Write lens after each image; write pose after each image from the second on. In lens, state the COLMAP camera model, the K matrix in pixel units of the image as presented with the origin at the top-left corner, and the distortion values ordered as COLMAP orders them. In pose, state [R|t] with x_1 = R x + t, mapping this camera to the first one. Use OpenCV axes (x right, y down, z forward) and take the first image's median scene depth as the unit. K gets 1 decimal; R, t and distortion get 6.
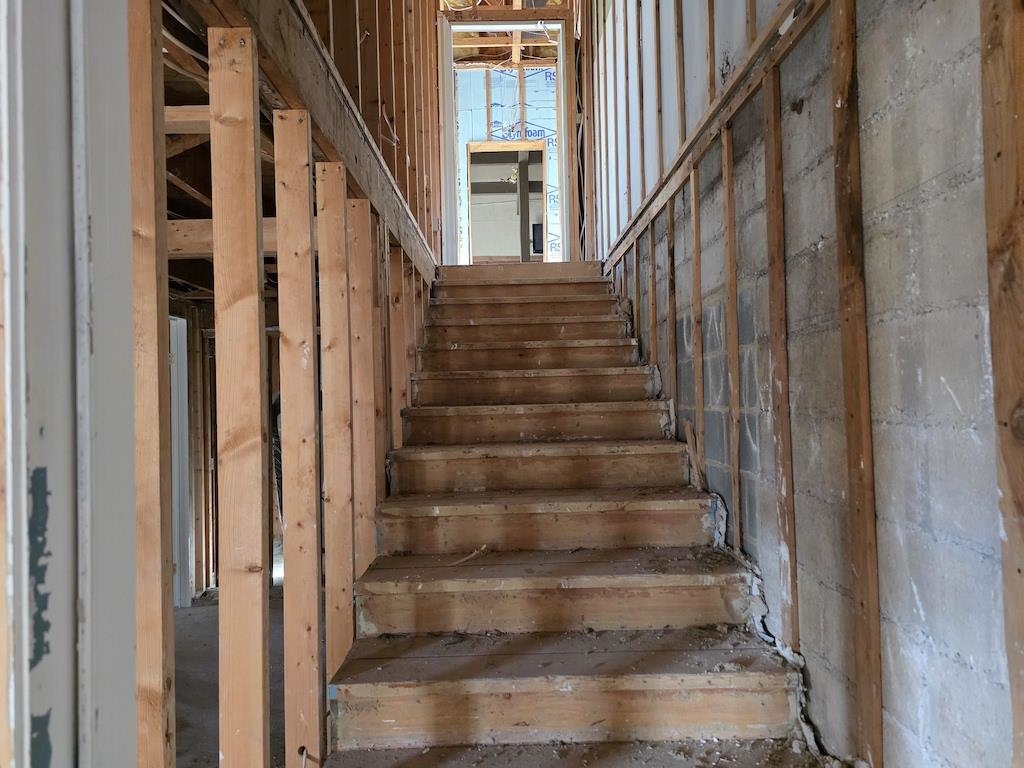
lens RADIAL K [[680.7, 0, 516.9], [0, 680.7, 382.3], [0, 0, 1]] dist [0.038779, -0.003304]
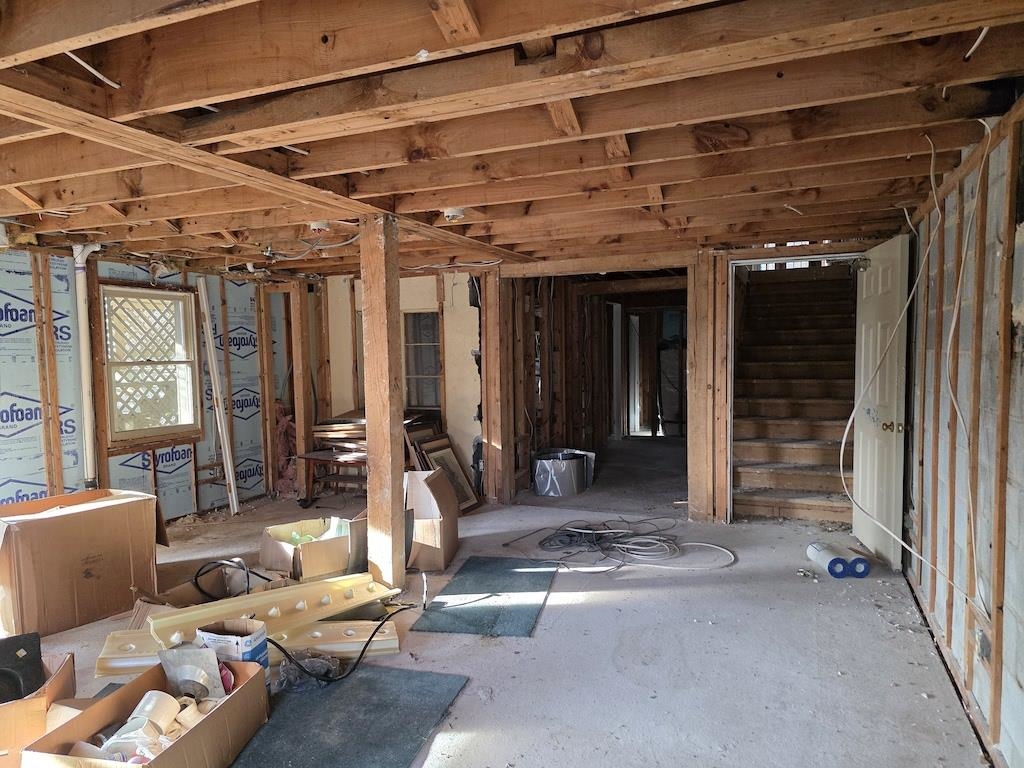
lens RADIAL K [[680.7, 0, 513.4], [0, 680.7, 394.2], [0, 0, 1]] dist [0.038779, -0.003304]
pose [[0.918007, 0.040224, -0.394520, 0.077739], [-0.002736, 0.995461, 0.095126, -0.024683], [0.396556, -0.086247, 0.913950, -1.790487]]
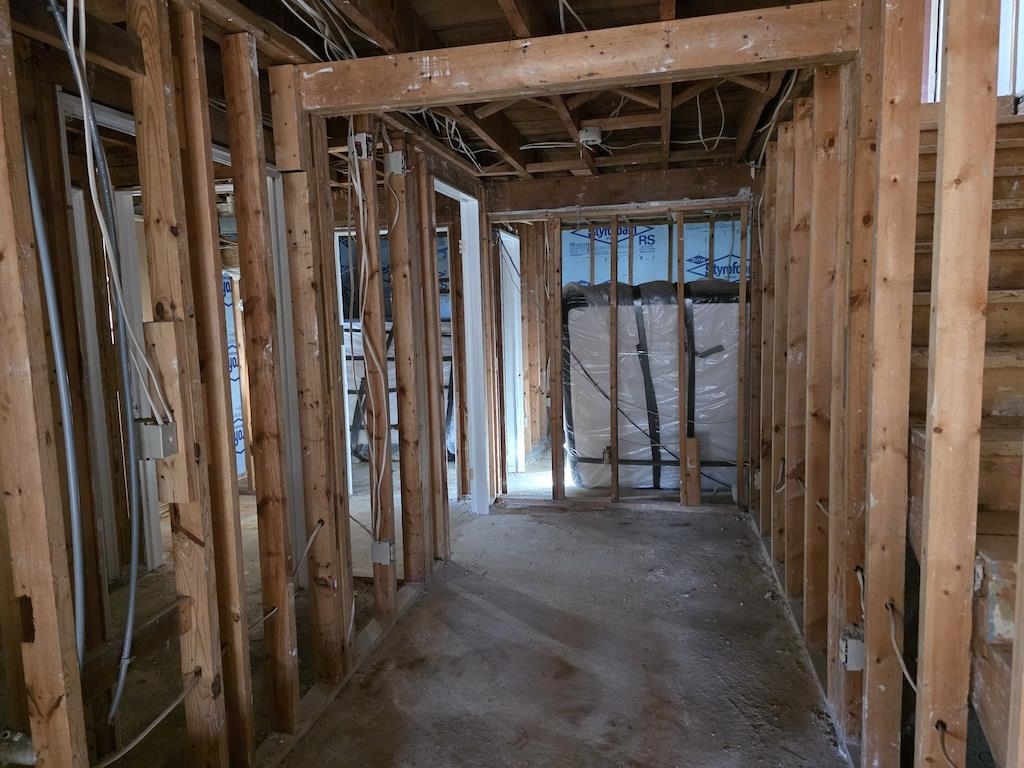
lens RADIAL K [[680.7, 0, 511.2], [0, 680.7, 382.5], [0, 0, 1]] dist [0.038779, -0.003304]
pose [[0.973625, 0.025888, -0.226682, -0.405375], [0.006851, 0.989776, 0.142464, 0.027019], [0.228052, -0.140260, 0.963493, 0.233197]]
